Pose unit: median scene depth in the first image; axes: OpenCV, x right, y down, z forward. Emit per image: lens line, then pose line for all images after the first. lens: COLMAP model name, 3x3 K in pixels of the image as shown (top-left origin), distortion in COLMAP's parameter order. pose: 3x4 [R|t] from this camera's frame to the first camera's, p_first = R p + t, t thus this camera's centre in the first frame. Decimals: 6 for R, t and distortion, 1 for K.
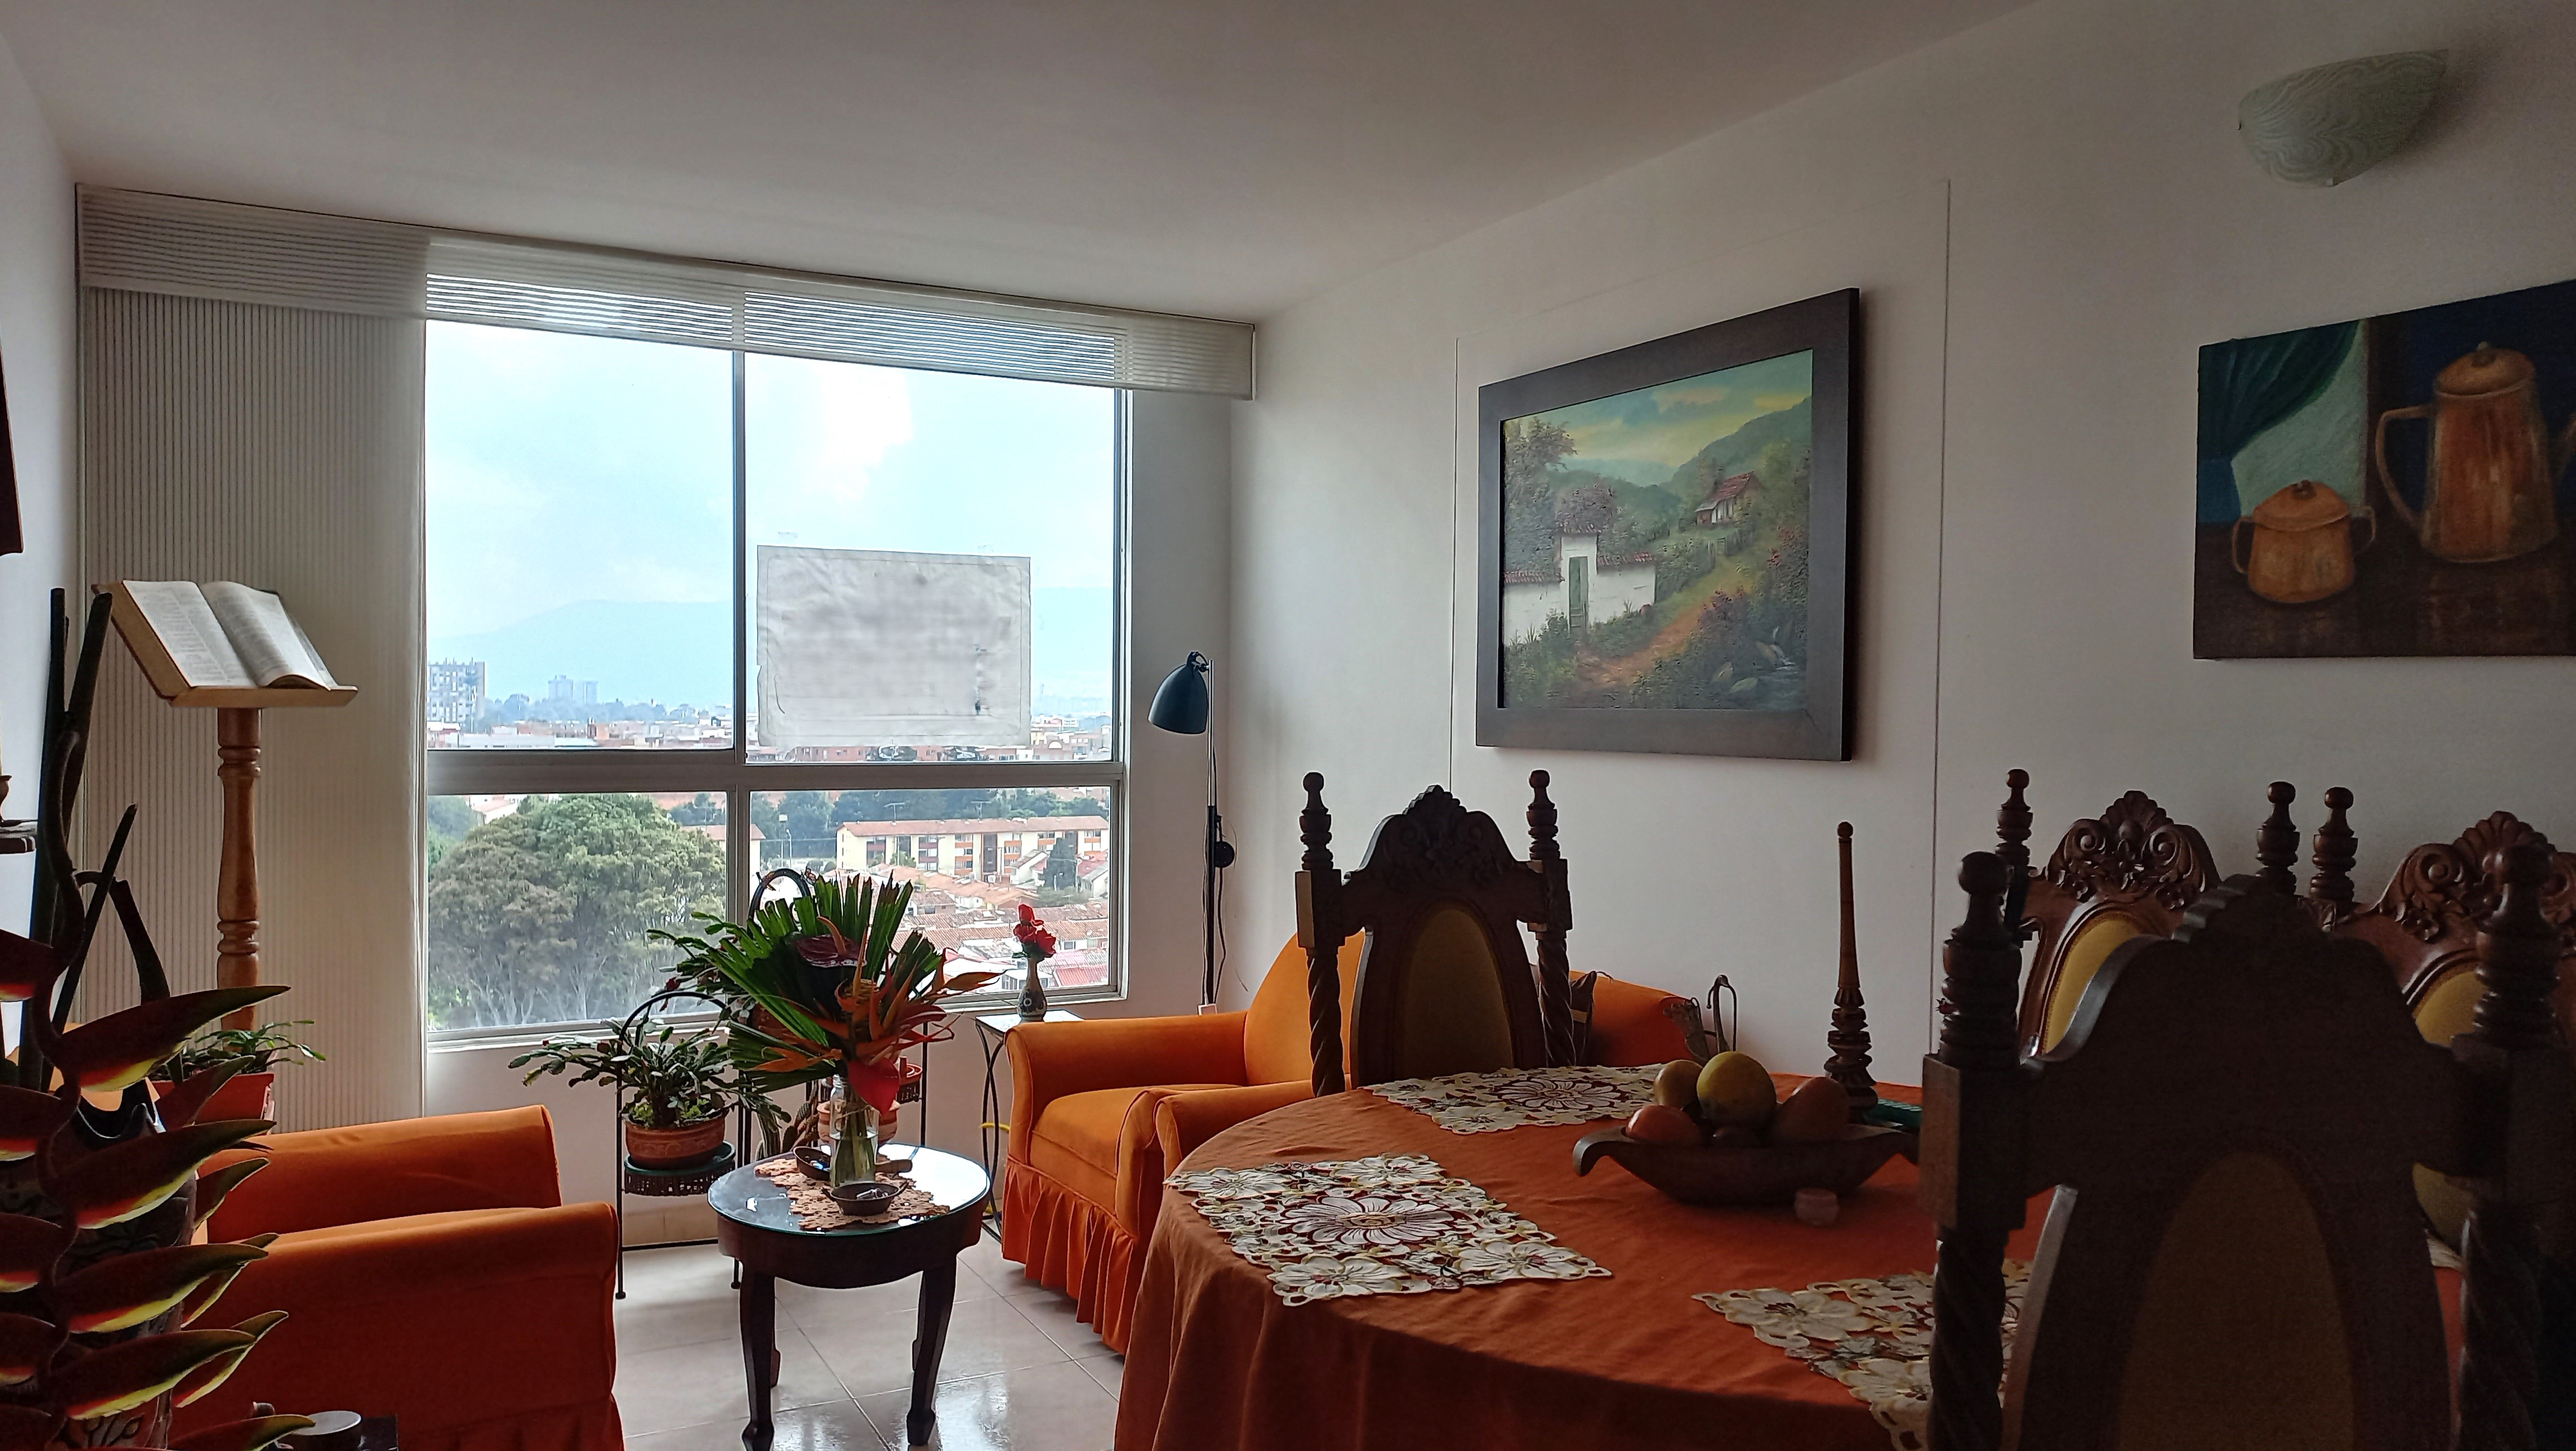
lens RADIAL K [[1804.4, 0, 1290.0], [0, 1804.4, 750.4], [0, 0, 1]] dist [0.046735, 0.000599]
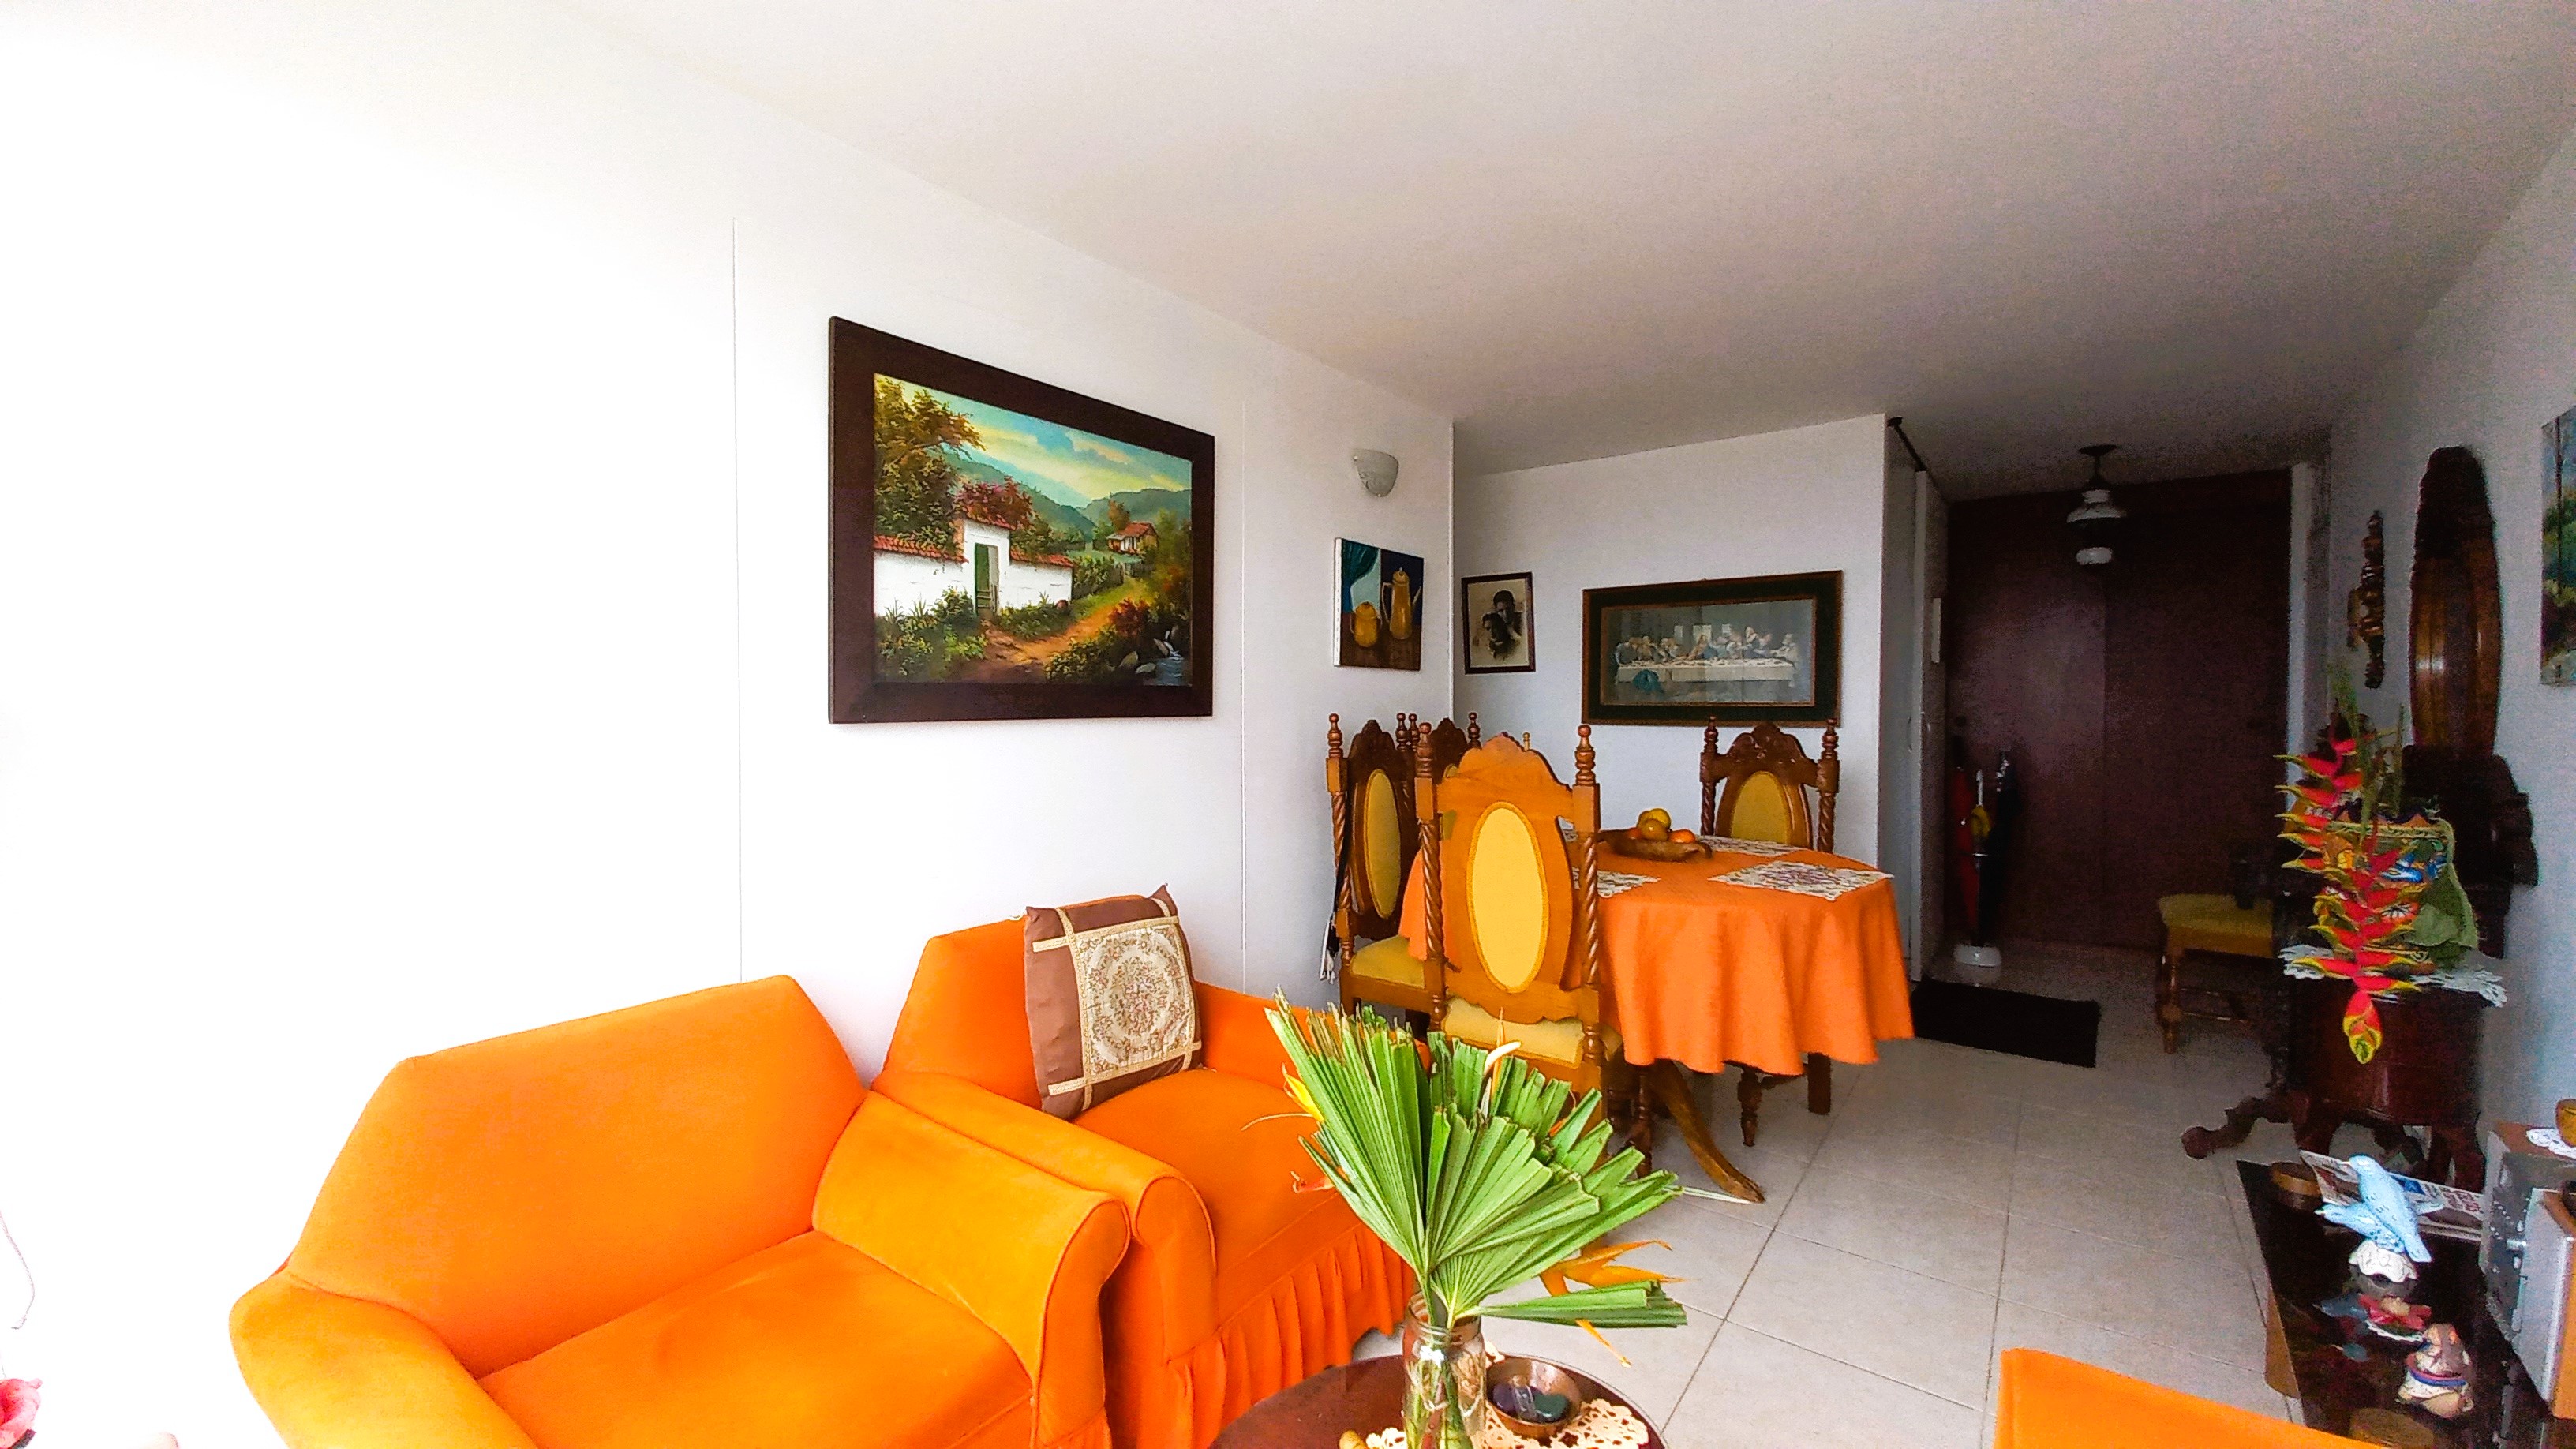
lens RADIAL K [[1024.0, 0, 1286.6], [0, 1024.0, 714.4], [0, 0, 1]] dist [0.002162, -0.000345]
pose [[-0.413141, -0.017691, 0.910495, -0.512218], [0.021914, 0.999329, 0.029361, -0.019863], [-0.910404, 0.032083, -0.412476, 1.169862]]
